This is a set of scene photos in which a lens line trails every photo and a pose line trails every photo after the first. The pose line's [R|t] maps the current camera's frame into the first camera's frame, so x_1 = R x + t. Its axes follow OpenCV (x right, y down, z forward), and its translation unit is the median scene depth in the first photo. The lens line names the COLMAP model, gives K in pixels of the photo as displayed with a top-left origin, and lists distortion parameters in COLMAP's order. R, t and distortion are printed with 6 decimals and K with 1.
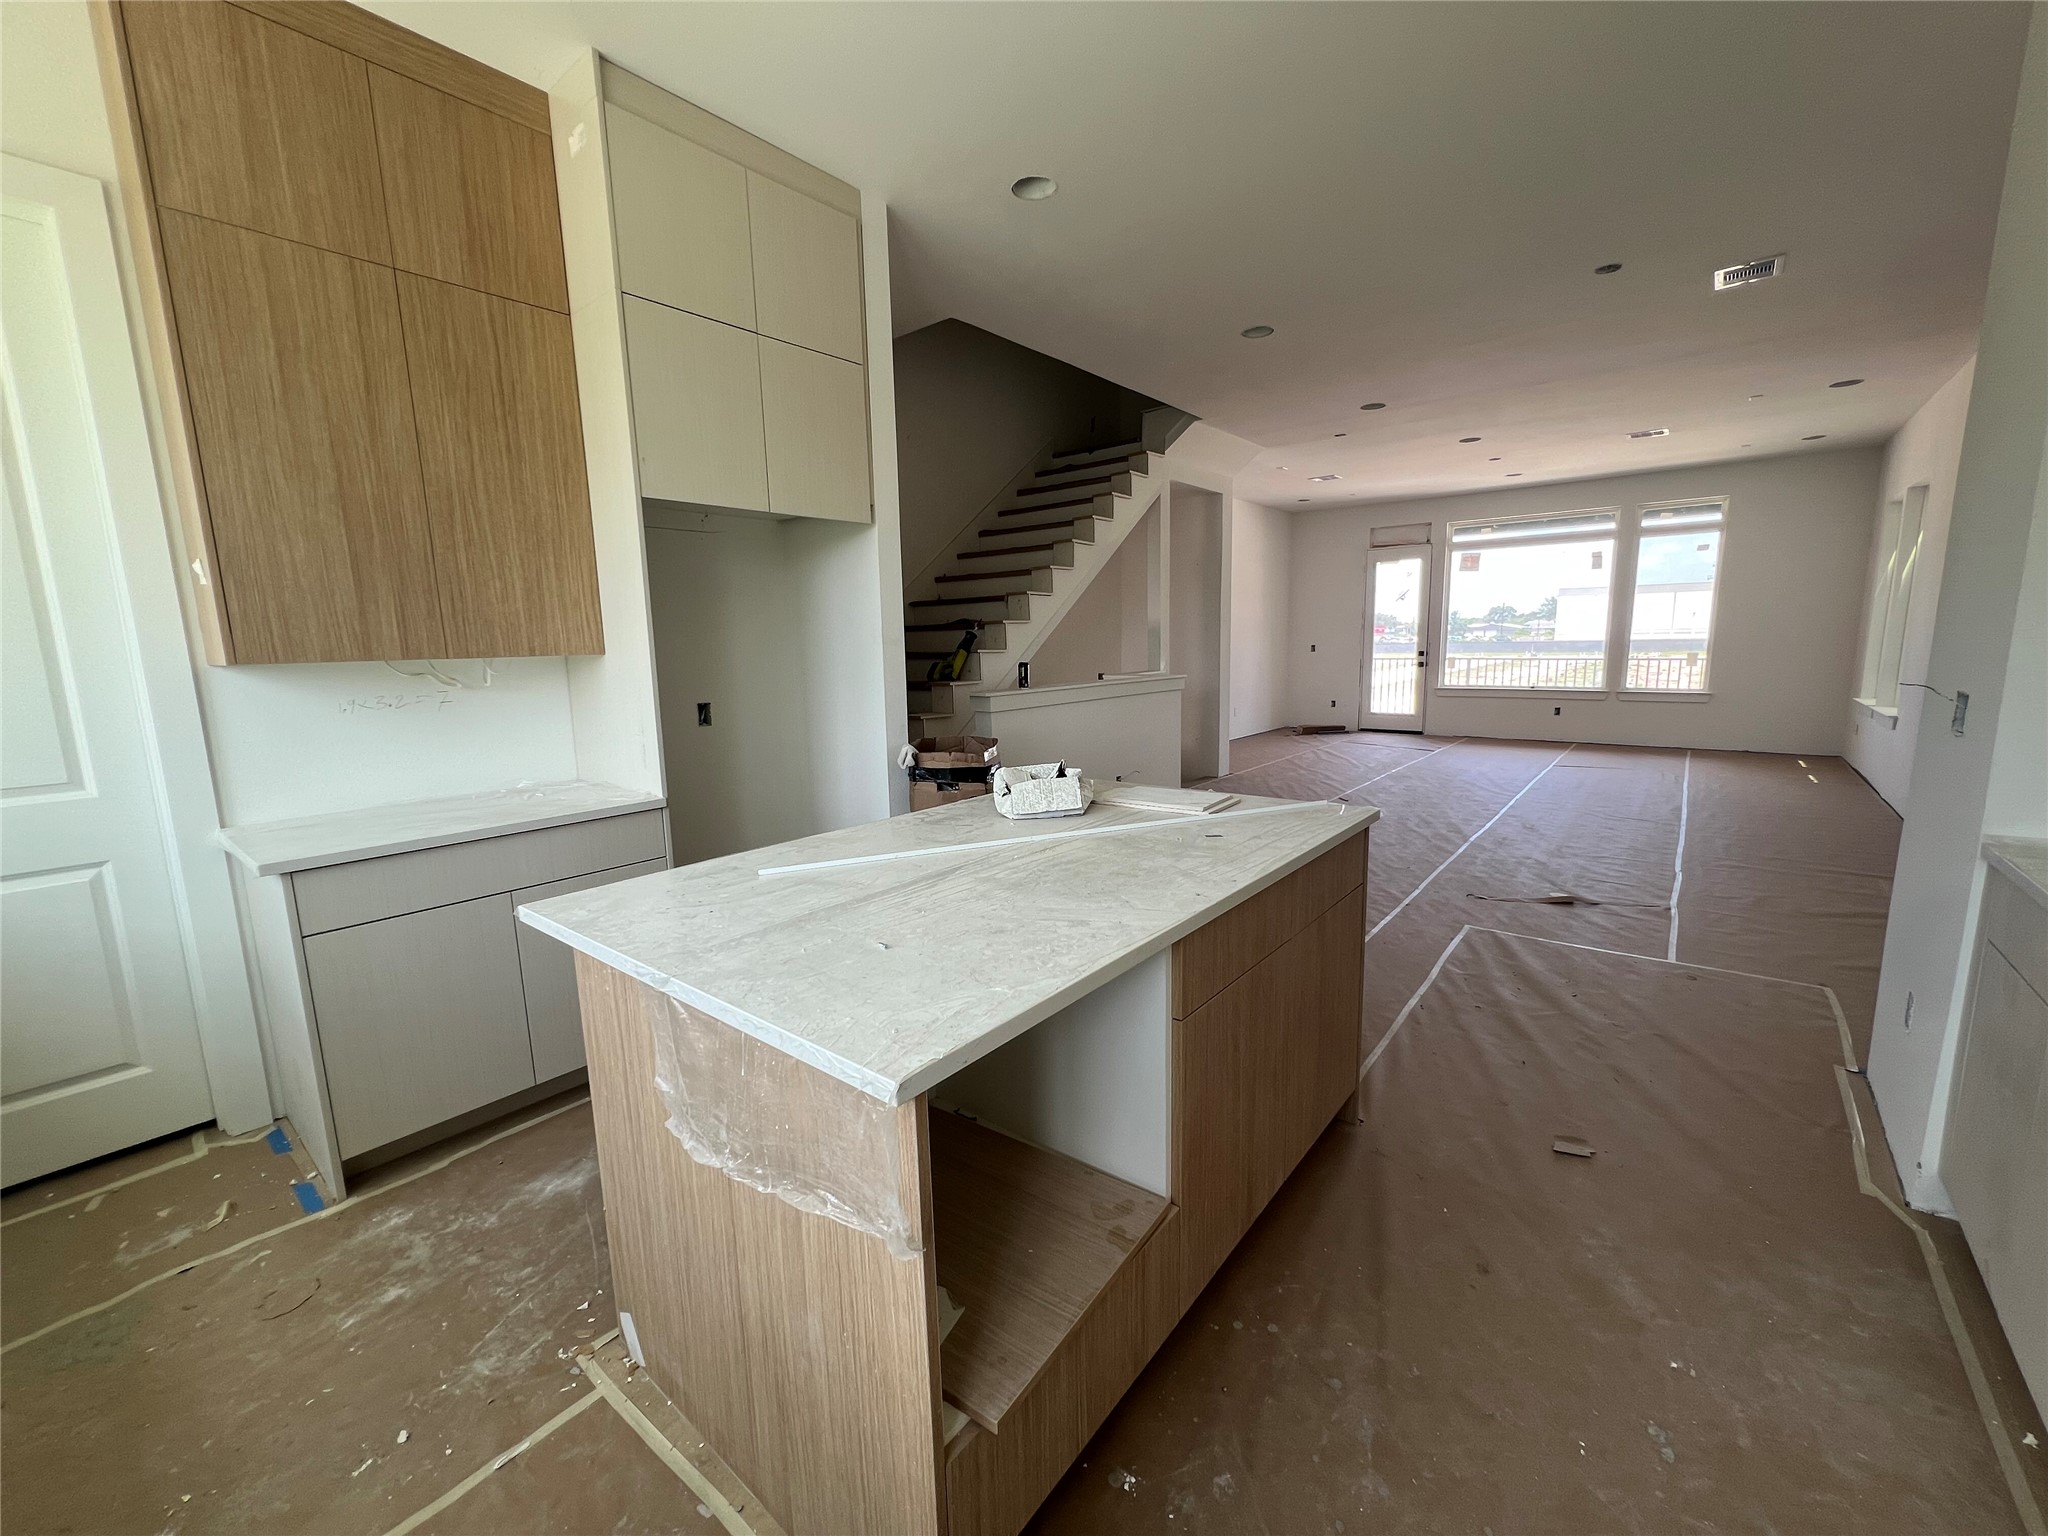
lens RADIAL K [[833.2, 0, 1024.0], [0, 833.2, 768.0], [0, 0, 1]] dist [0.000749, 0.000276]
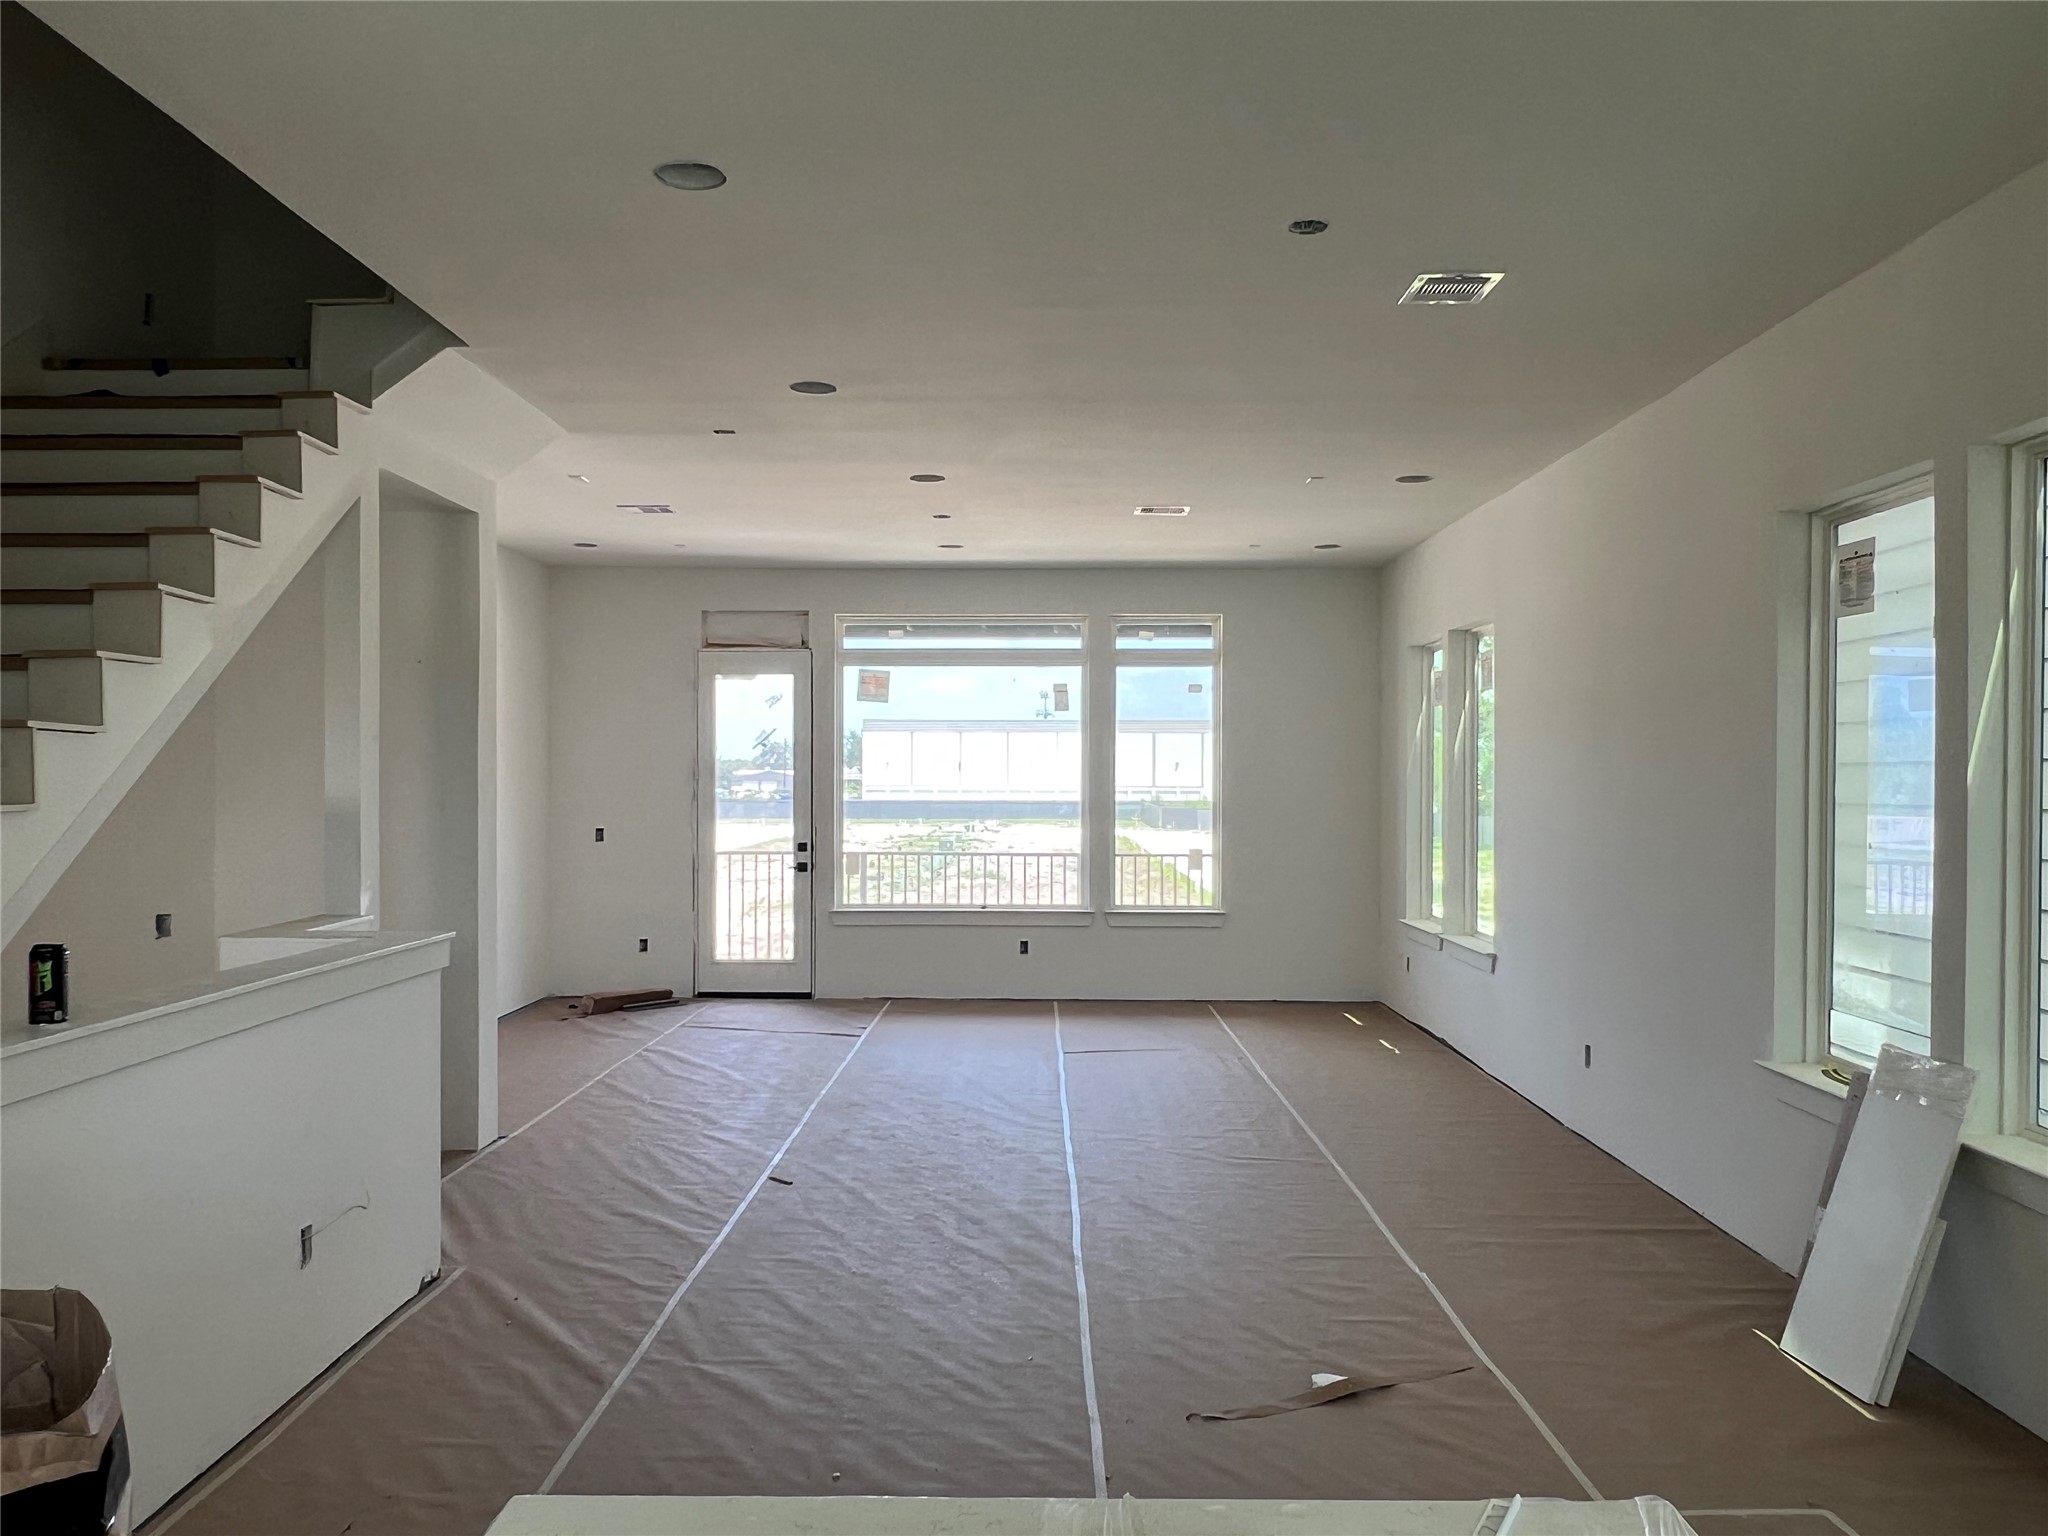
lens RADIAL K [[1557.5, 0, 1024.0], [0, 1557.5, 768.0], [0, 0, 1]] dist [-0.002966, 0.000621]
pose [[0.780972, 0.027291, 0.623969, -0.043782], [0.076541, 0.987332, -0.138983, -0.043256], [-0.619858, 0.156301, 0.768990, 0.154190]]
